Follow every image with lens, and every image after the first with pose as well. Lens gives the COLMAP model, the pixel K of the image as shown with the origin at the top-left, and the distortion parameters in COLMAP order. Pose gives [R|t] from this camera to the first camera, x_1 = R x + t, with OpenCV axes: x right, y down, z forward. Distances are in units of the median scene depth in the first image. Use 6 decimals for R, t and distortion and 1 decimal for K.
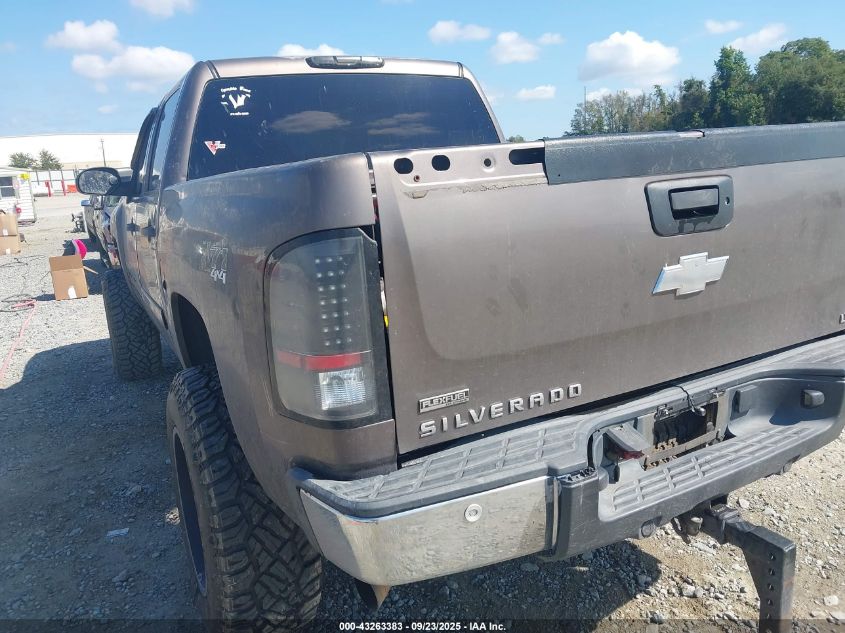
lens RADIAL K [[677.1, 0, 422.5], [0, 677.1, 316.5], [0, 0, 1]] dist [0.044091, -0.041993]
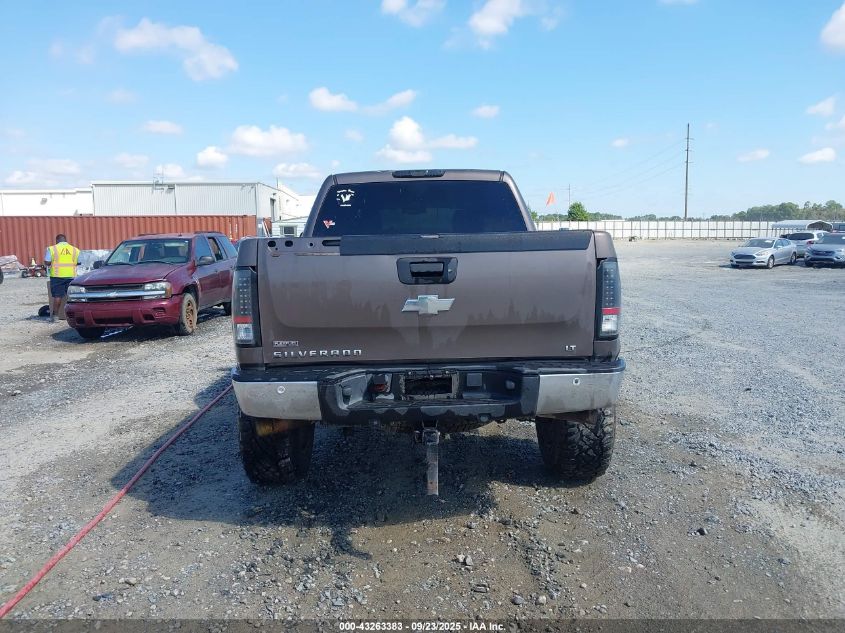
lens RADIAL K [[677.1, 0, 422.5], [0, 677.1, 316.5], [0, 0, 1]] dist [0.044091, -0.041993]
pose [[0.900453, 0.099352, -0.423455, 1.182107], [-0.135664, 0.989148, -0.056404, 0.080979], [0.413255, 0.108237, 0.904160, -0.756868]]
